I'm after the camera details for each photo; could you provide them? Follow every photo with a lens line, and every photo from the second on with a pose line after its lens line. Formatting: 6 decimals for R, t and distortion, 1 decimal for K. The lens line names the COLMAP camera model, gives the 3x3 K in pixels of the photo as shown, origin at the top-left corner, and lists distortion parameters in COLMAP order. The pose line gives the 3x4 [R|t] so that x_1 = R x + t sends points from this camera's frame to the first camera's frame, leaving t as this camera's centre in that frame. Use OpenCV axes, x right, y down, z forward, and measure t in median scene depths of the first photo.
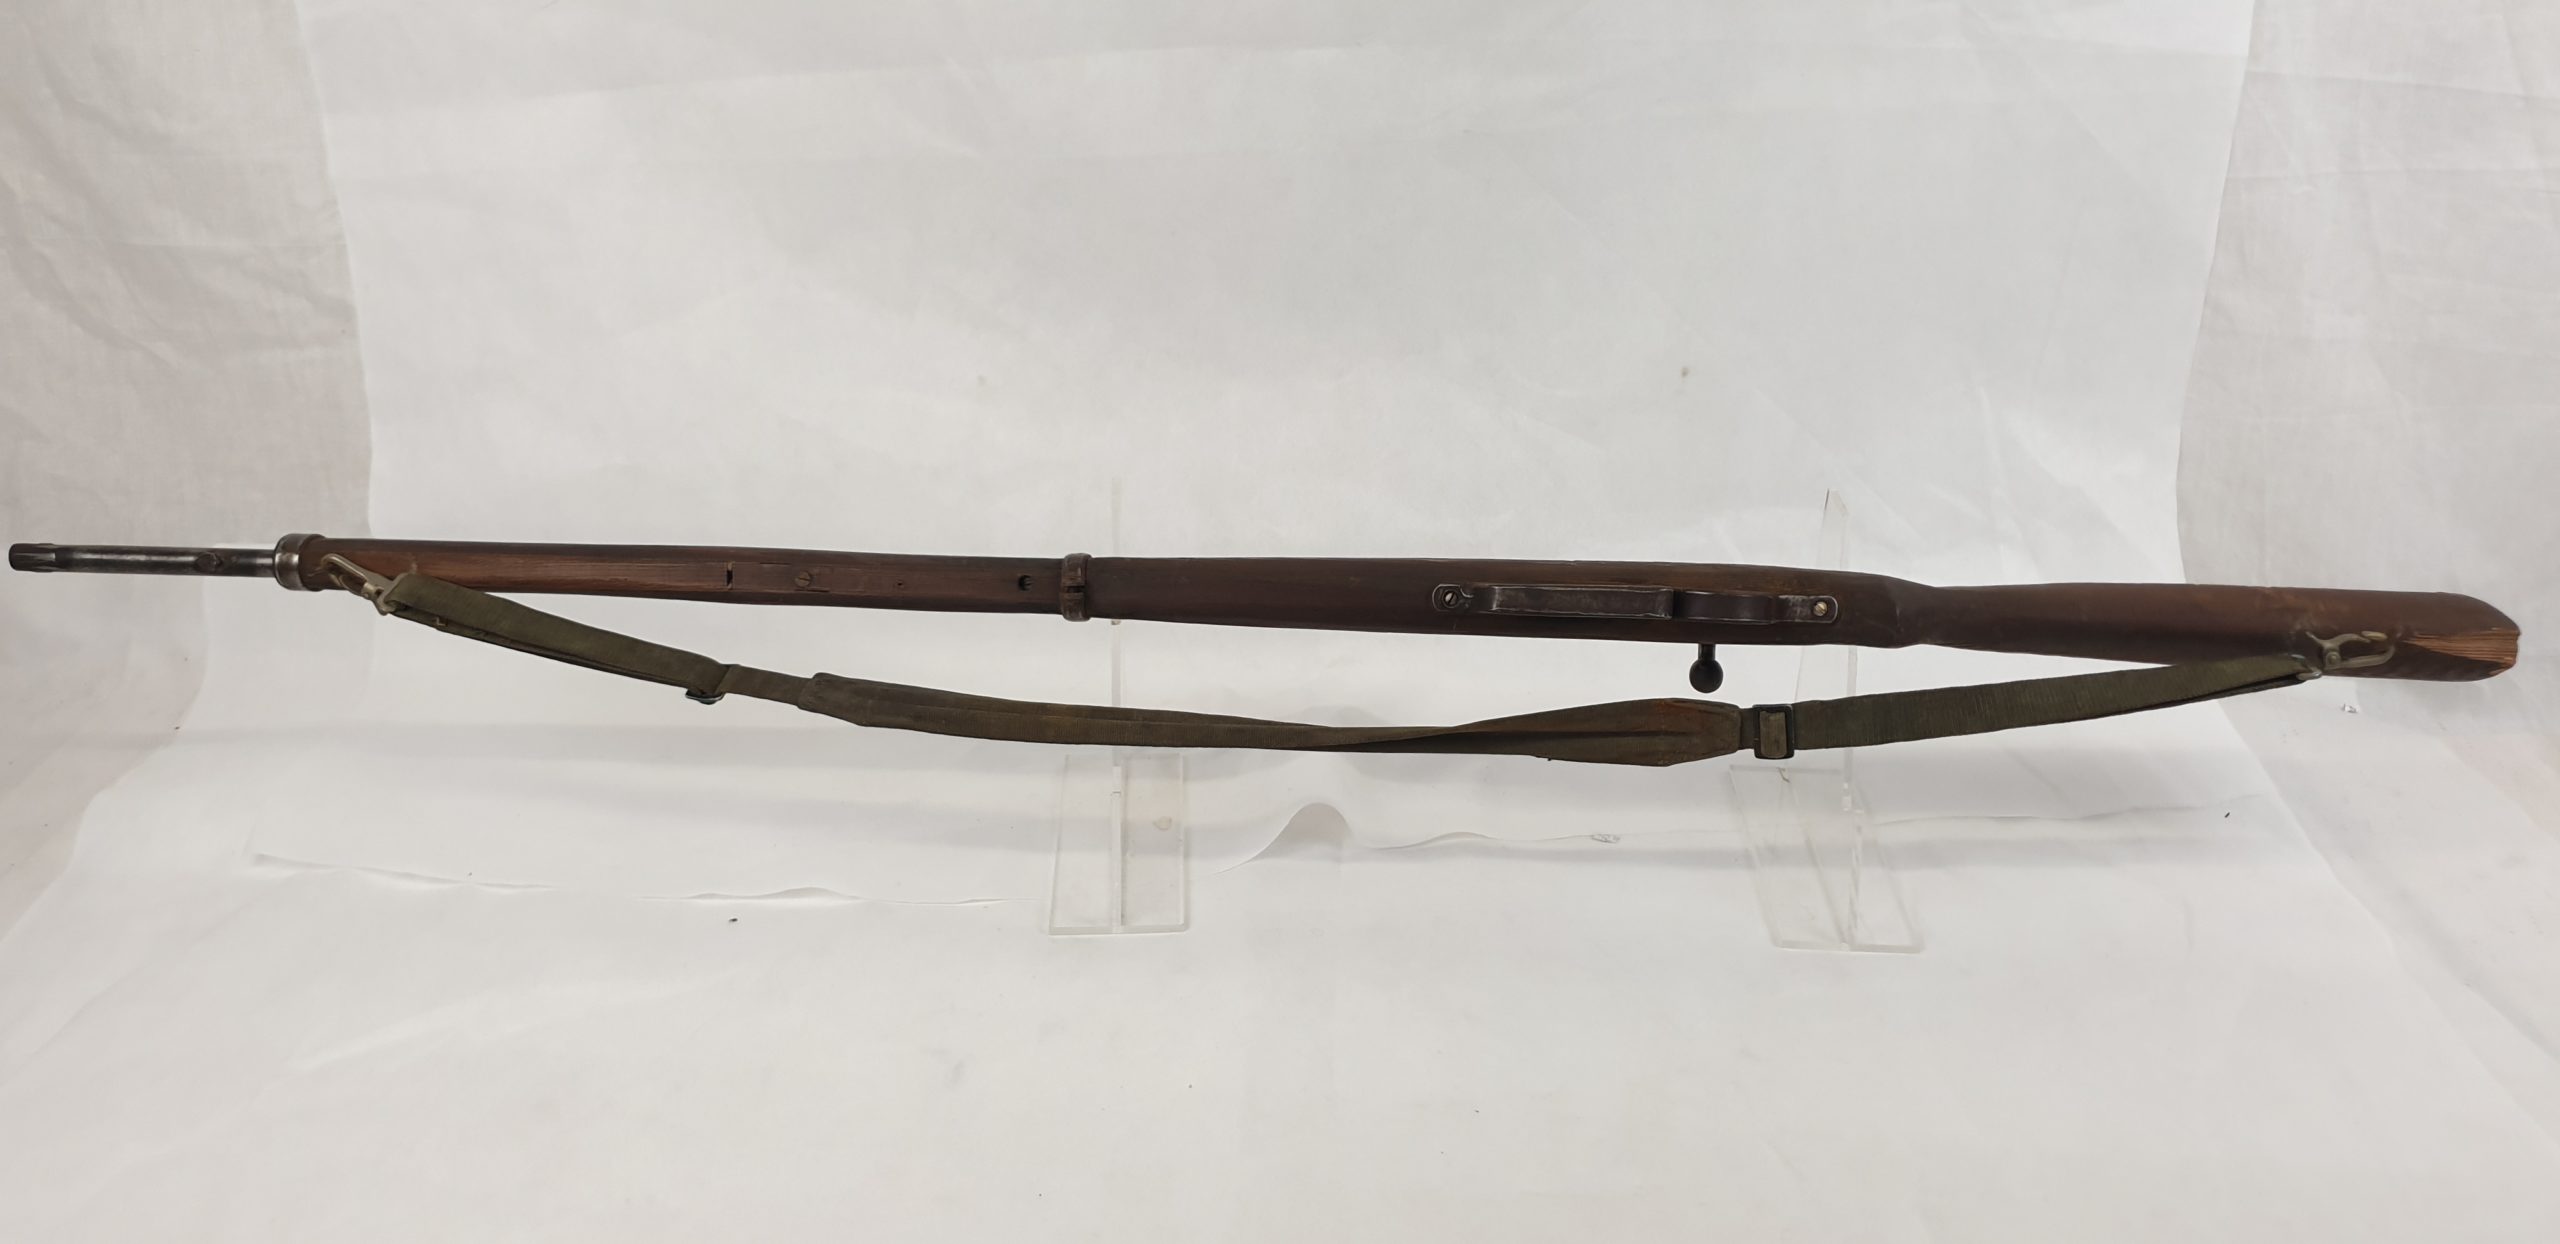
lens RADIAL K [[1961.3, 0, 1324.6], [0, 1961.3, 639.9], [0, 0, 1]] dist [0.017967, 0.005686]
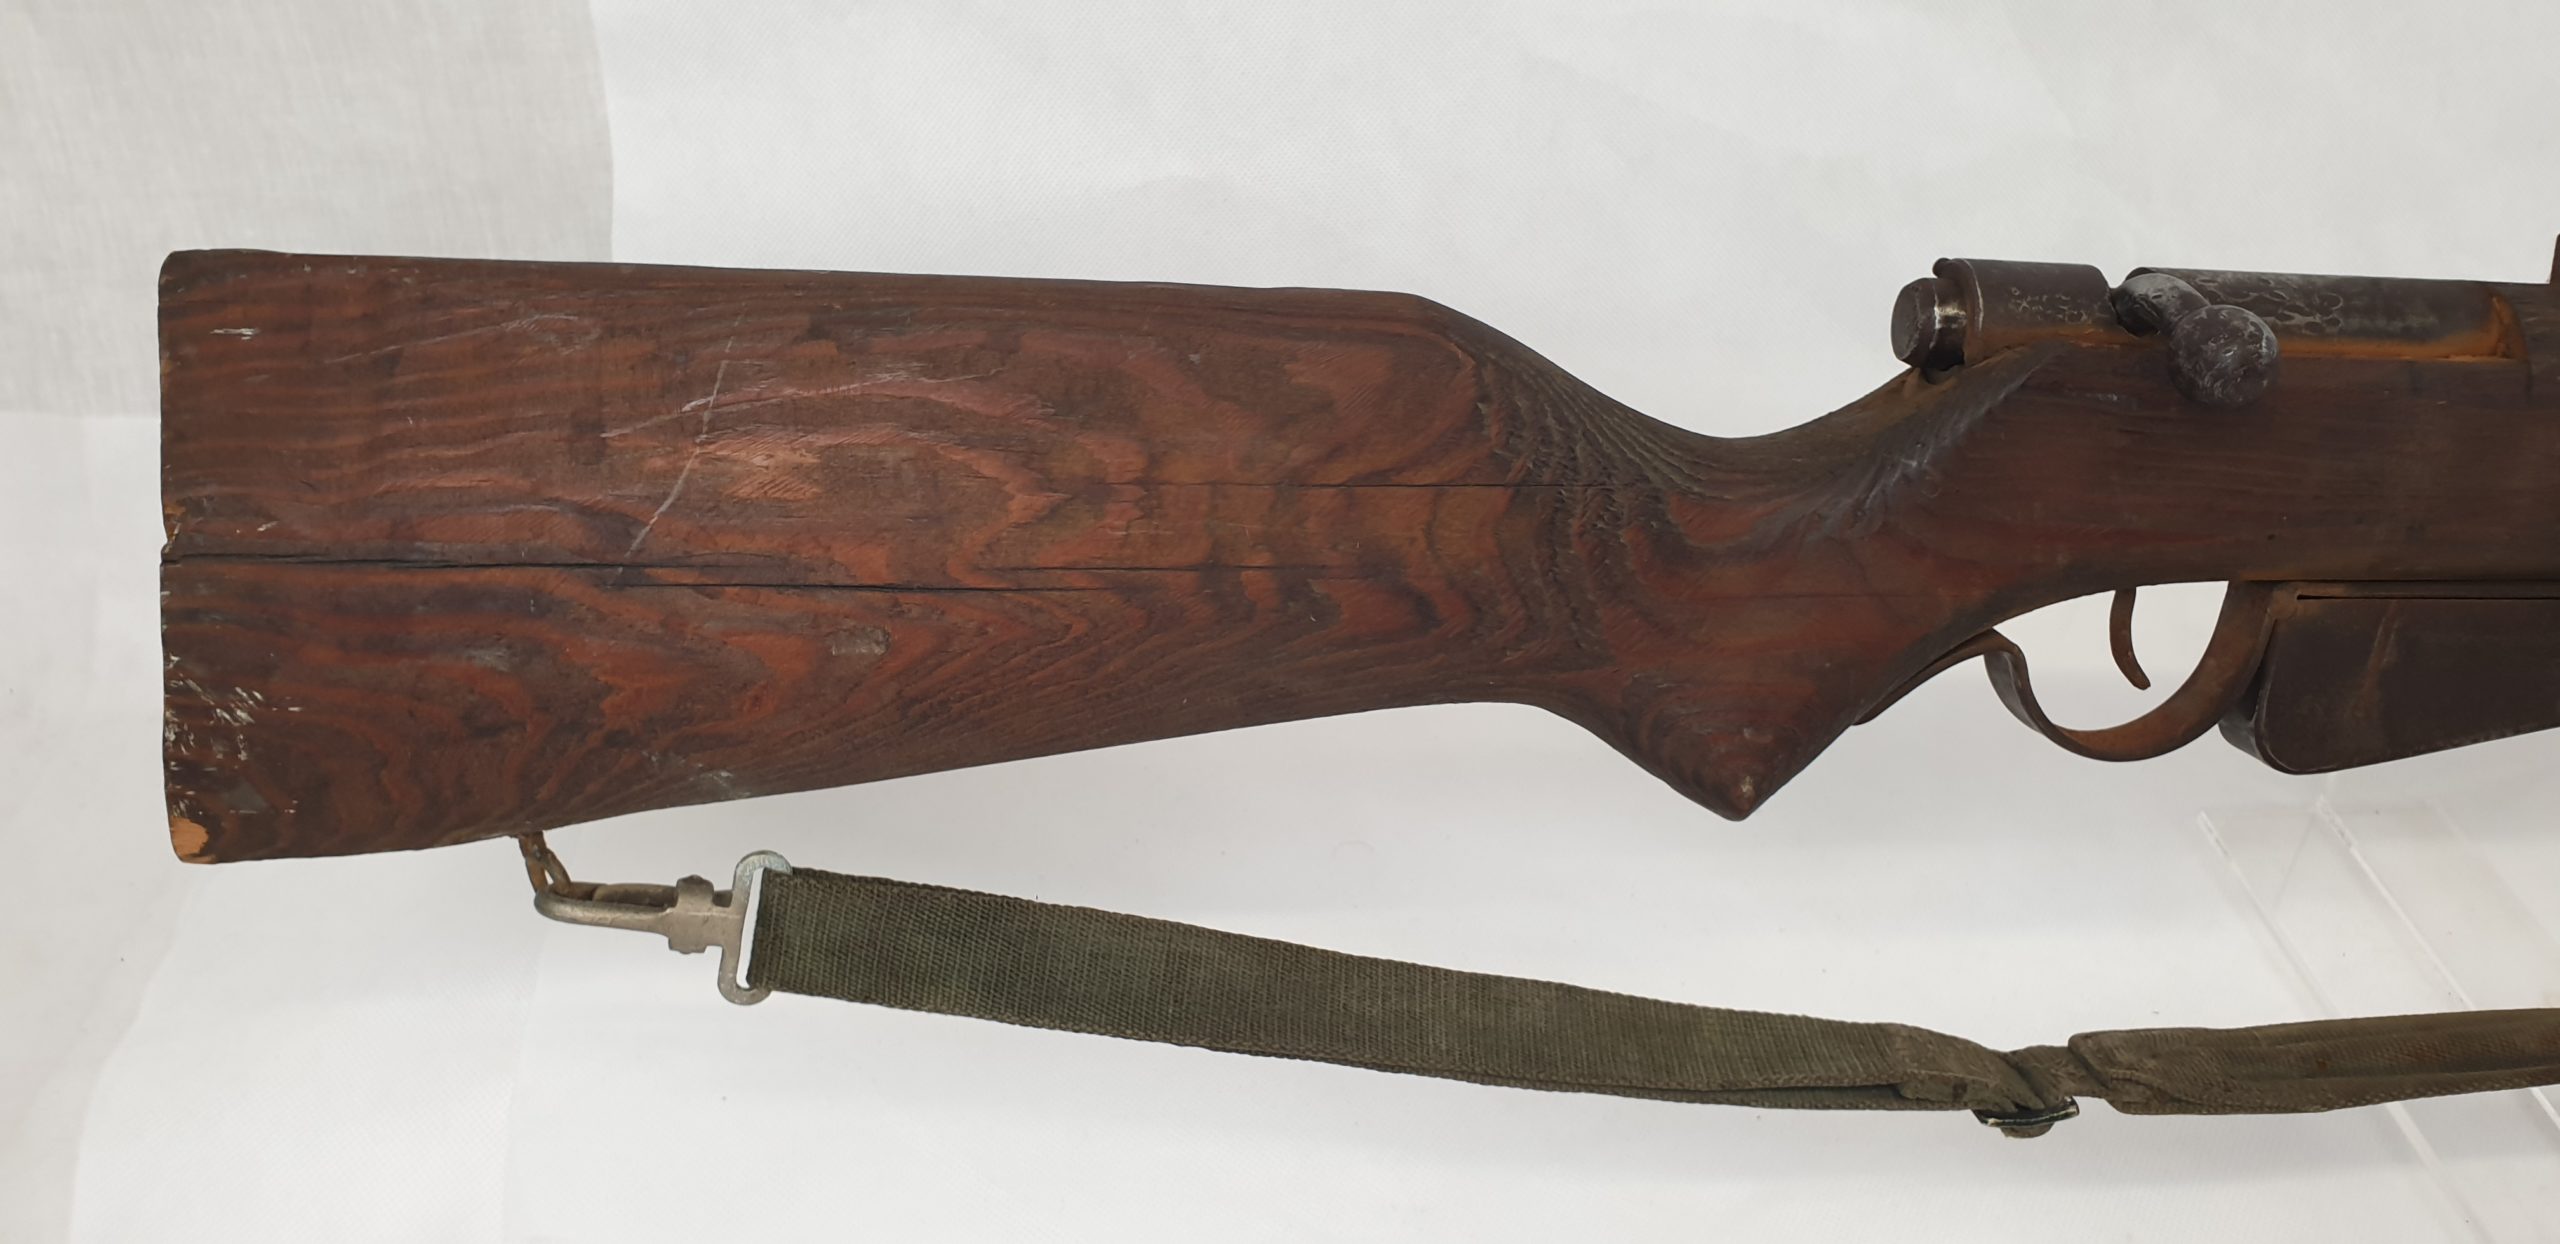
lens RADIAL K [[1959.4, 0, 1310.9], [0, 1959.4, 620.7], [0, 0, 1]] dist [-0.006331, -0.000393]
pose [[0.998280, -0.029199, 0.050838, -0.355671], [0.019379, 0.982752, 0.183908, -0.072465], [-0.055331, -0.182606, 0.981628, 0.551829]]
